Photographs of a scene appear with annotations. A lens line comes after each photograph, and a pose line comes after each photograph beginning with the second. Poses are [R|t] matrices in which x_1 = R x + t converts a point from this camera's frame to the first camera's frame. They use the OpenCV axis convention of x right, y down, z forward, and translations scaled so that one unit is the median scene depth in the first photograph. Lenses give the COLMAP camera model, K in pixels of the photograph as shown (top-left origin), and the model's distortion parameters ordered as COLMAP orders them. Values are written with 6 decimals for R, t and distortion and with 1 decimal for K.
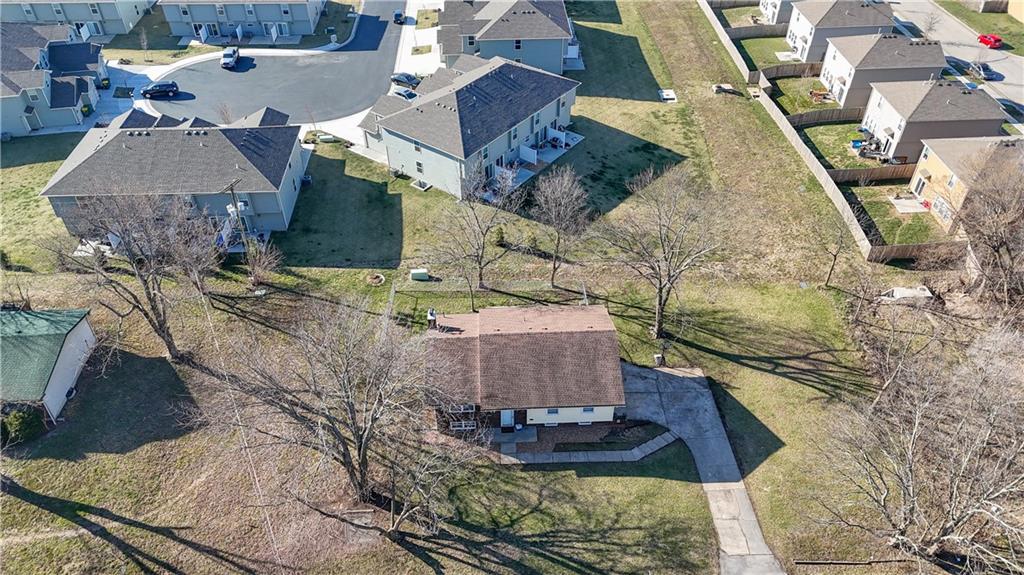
lens RADIAL K [[755.6, 0, 509.8], [0, 755.6, 288.0], [0, 0, 1]] dist [0.028611, -0.016595]
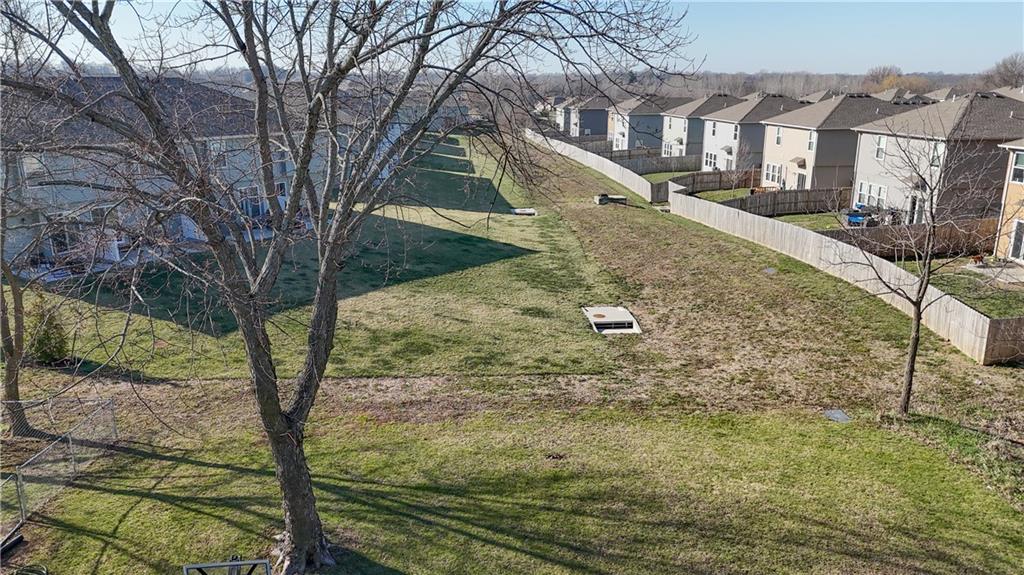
lens RADIAL K [[755.6, 0, 509.1], [0, 755.6, 283.8], [0, 0, 1]] dist [0.028611, -0.016595]
pose [[0.997585, -0.014175, 0.067987, 0.218590], [0.041569, 0.906094, -0.421029, 0.076409], [-0.055635, 0.422839, 0.904495, 0.671530]]
